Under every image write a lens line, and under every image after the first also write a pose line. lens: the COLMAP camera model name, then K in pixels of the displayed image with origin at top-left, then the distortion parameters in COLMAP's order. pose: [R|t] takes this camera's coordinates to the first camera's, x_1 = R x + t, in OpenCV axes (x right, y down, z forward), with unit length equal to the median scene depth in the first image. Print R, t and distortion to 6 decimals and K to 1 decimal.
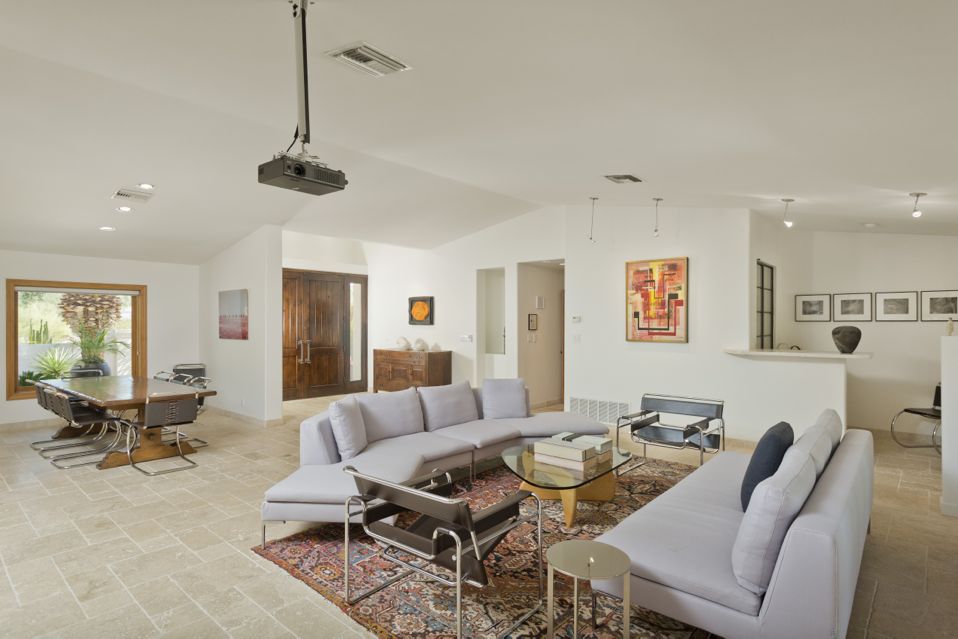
lens RADIAL K [[516.9, 0, 480.9], [0, 516.9, 317.7], [0, 0, 1]] dist [-0.002408, 0.003626]
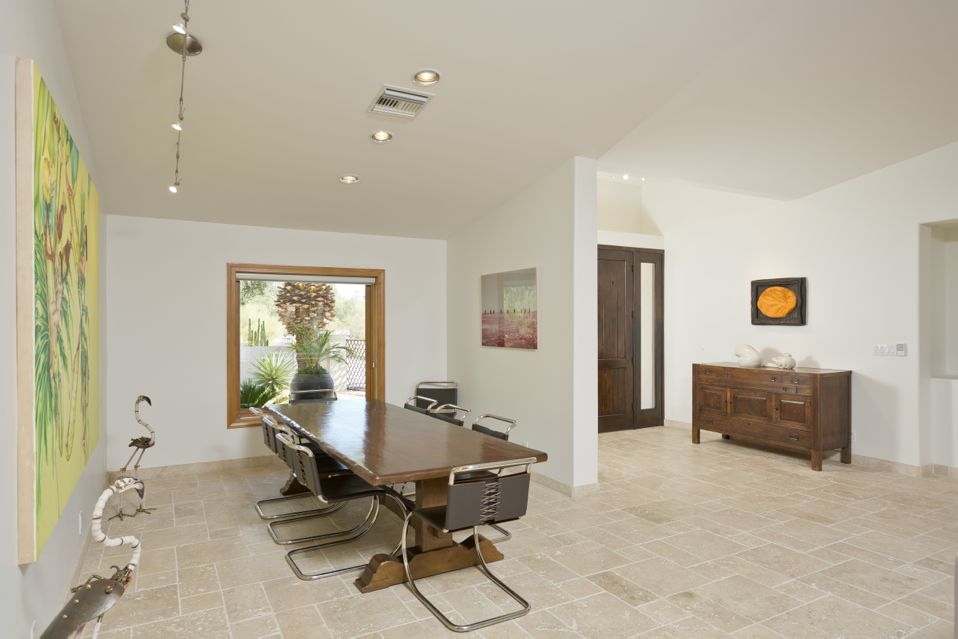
lens RADIAL K [[598.6, 0, 479.7], [0, 598.6, 320.8], [0, 0, 1]] dist [-0.040948, 0.005002]
pose [[0.941076, -0.002343, -0.338186, -0.214063], [0.004974, 0.999964, 0.006915, 0.002197], [0.338157, -0.008189, 0.941054, 0.236855]]
